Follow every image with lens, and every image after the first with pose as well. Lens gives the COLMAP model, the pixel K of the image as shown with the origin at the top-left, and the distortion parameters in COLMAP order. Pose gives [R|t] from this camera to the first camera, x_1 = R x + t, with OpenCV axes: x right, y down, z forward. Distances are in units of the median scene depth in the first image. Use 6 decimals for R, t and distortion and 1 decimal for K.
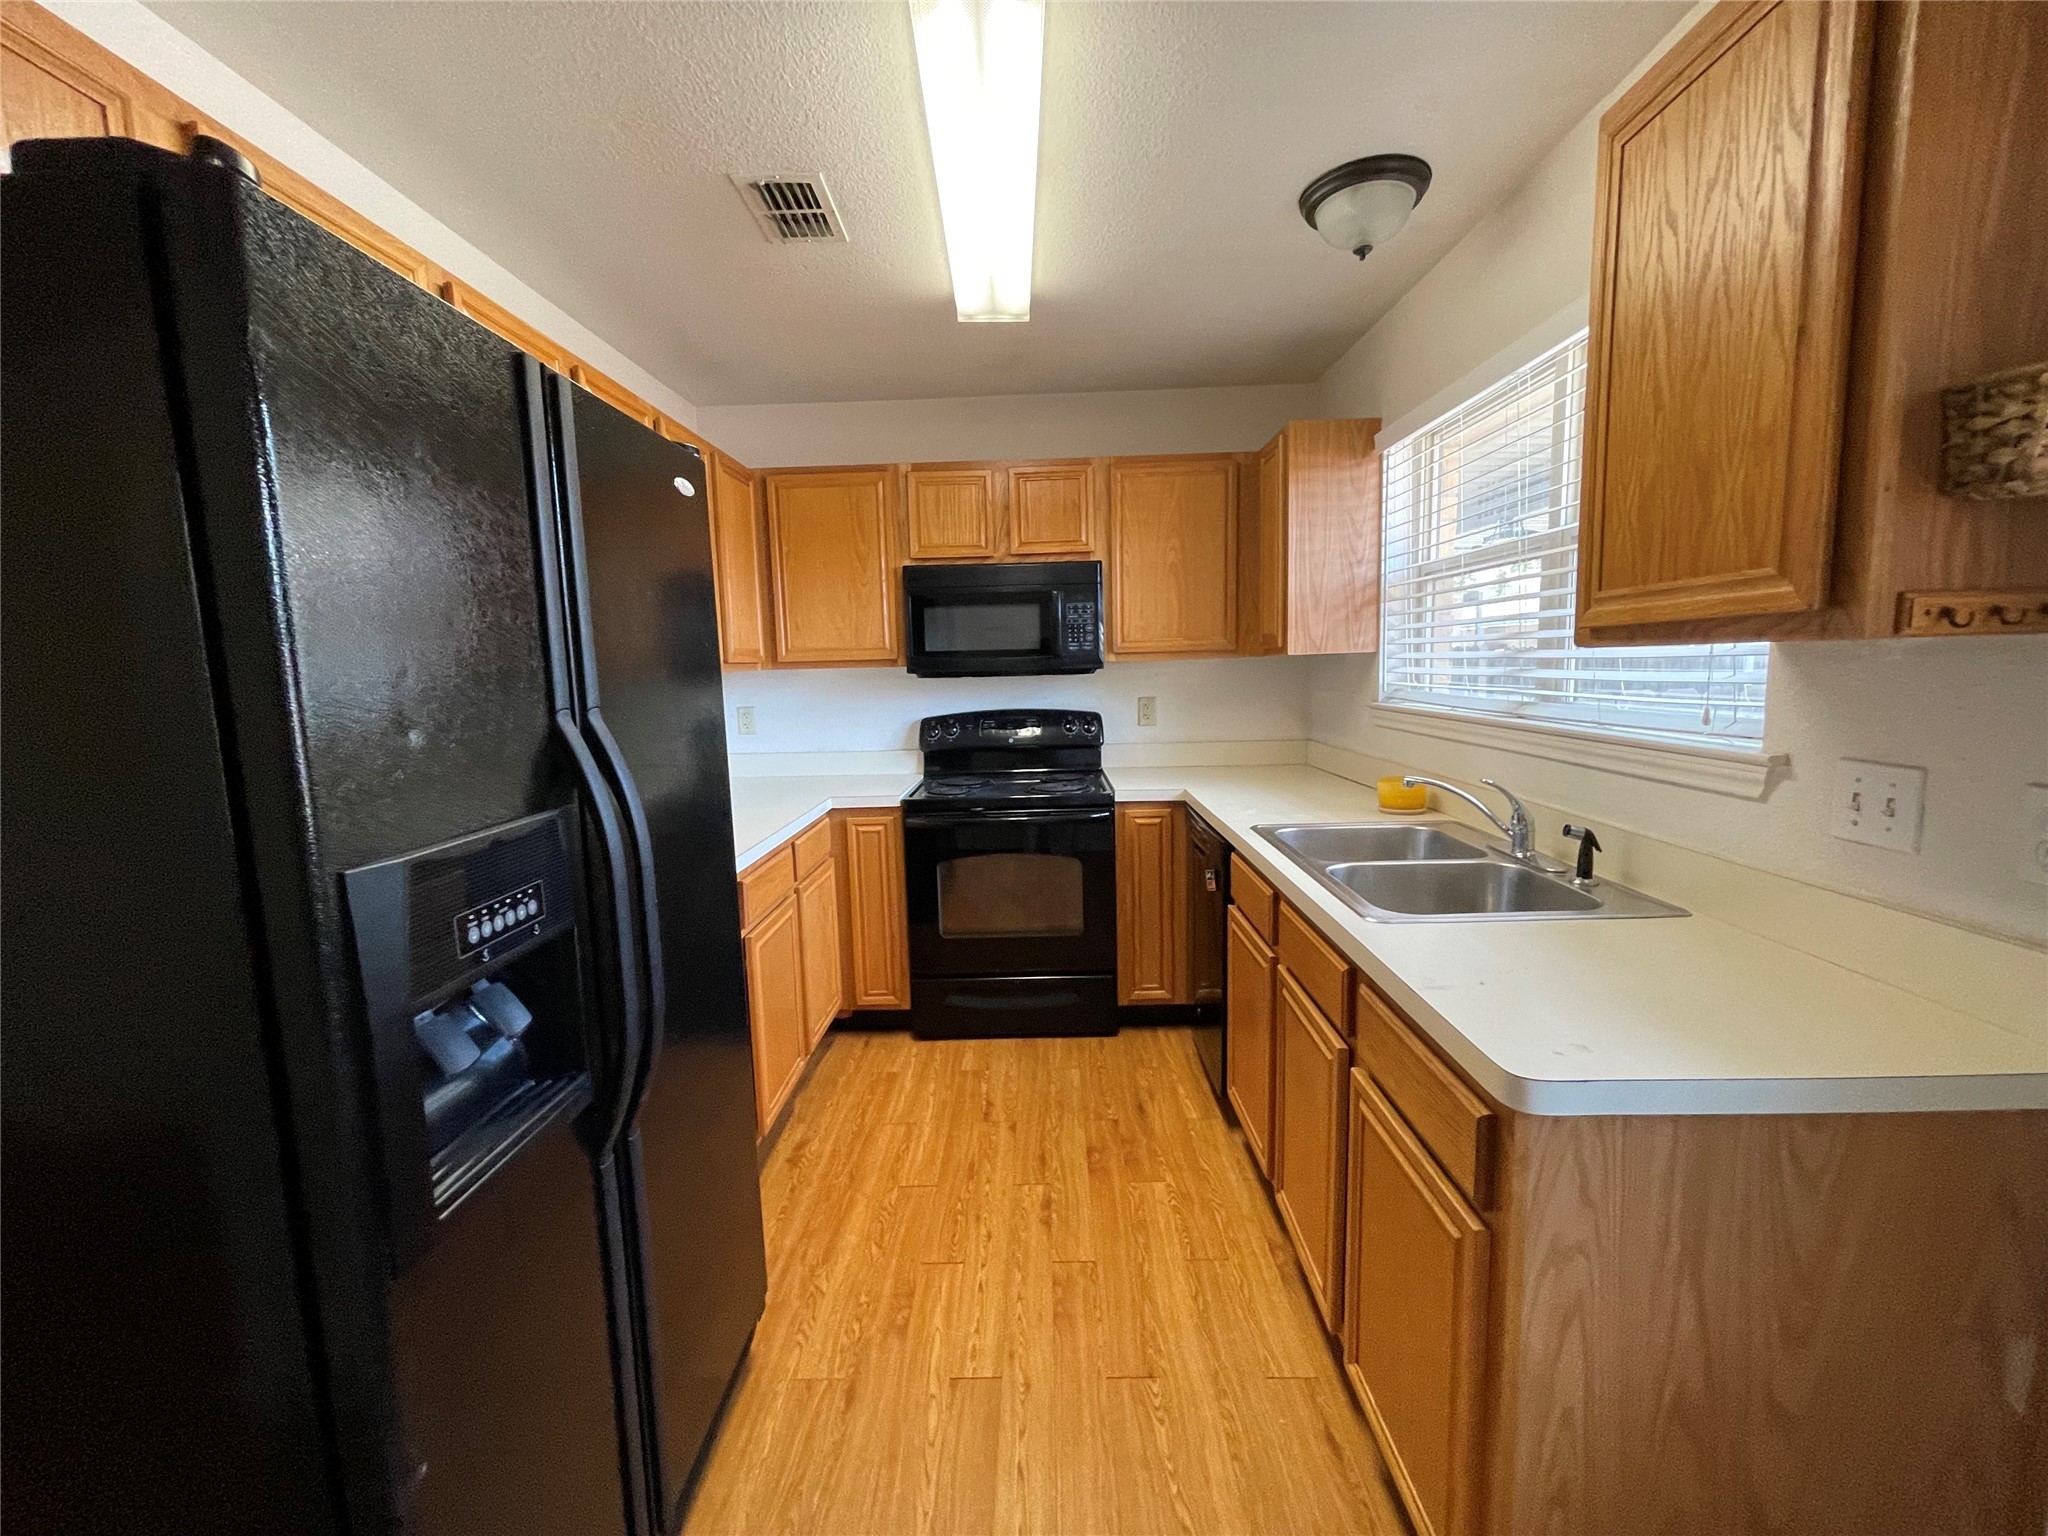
lens RADIAL K [[835.4, 0, 1018.3], [0, 835.4, 769.2], [0, 0, 1]] dist [0.002101, 0.000476]
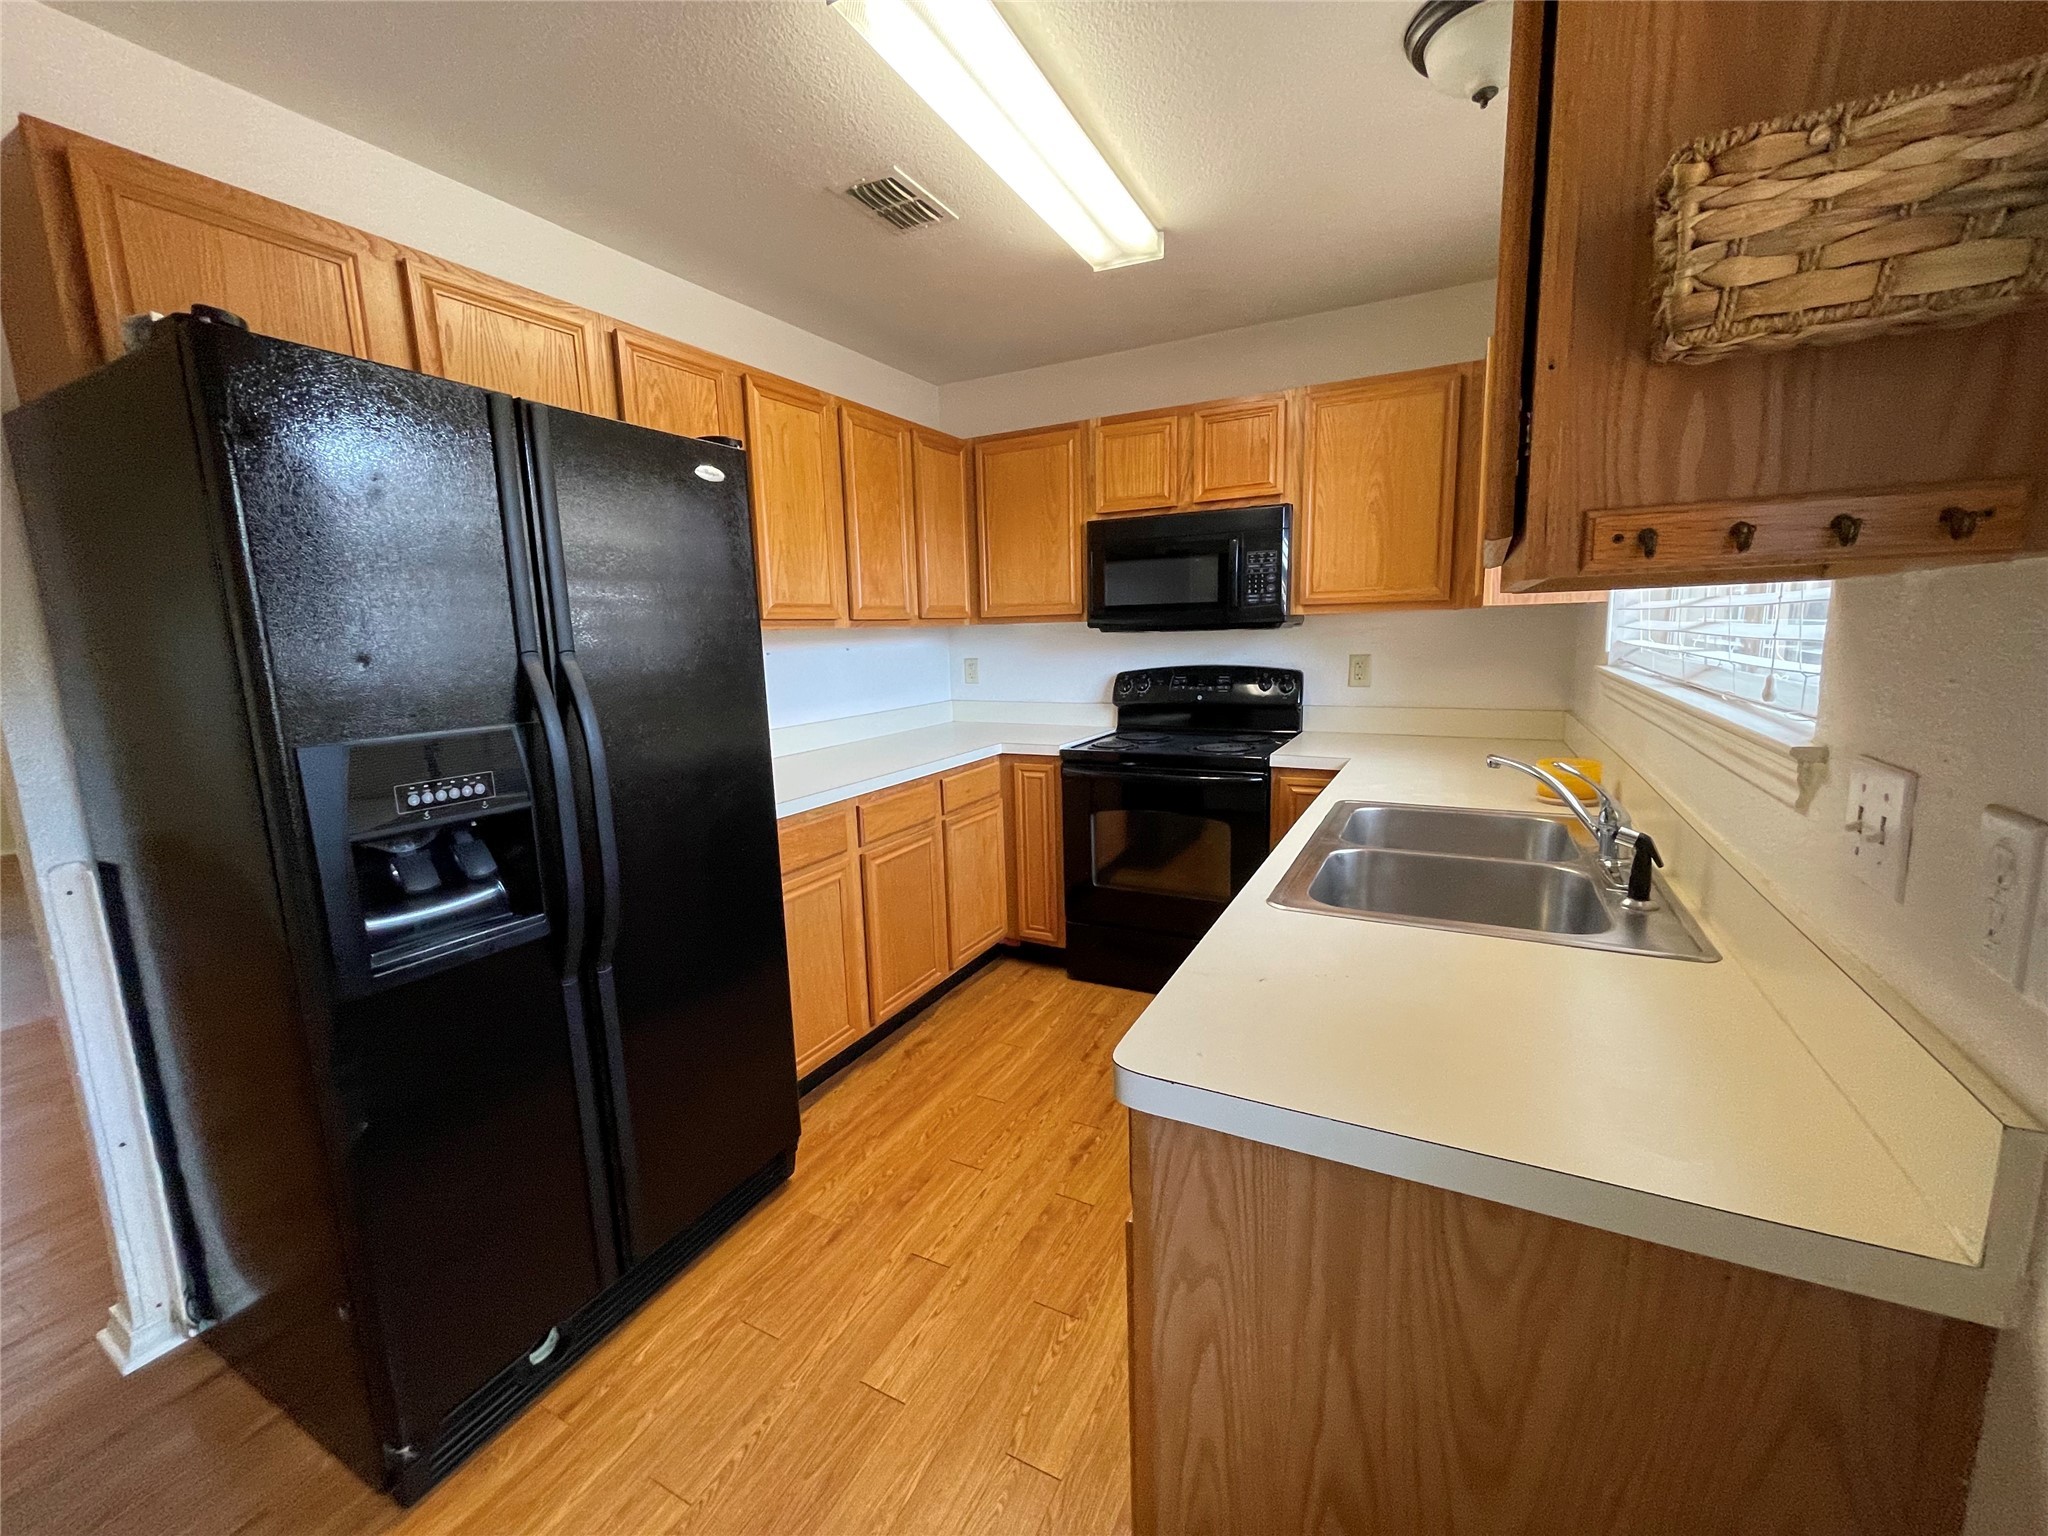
lens RADIAL K [[835.4, 0, 1018.3], [0, 835.4, 769.2], [0, 0, 1]] dist [0.002101, 0.000476]
pose [[0.892518, 0.076649, -0.444450, 0.274062], [-0.053178, 0.996463, 0.065059, -0.003648], [0.447865, -0.034431, 0.893438, 0.040317]]
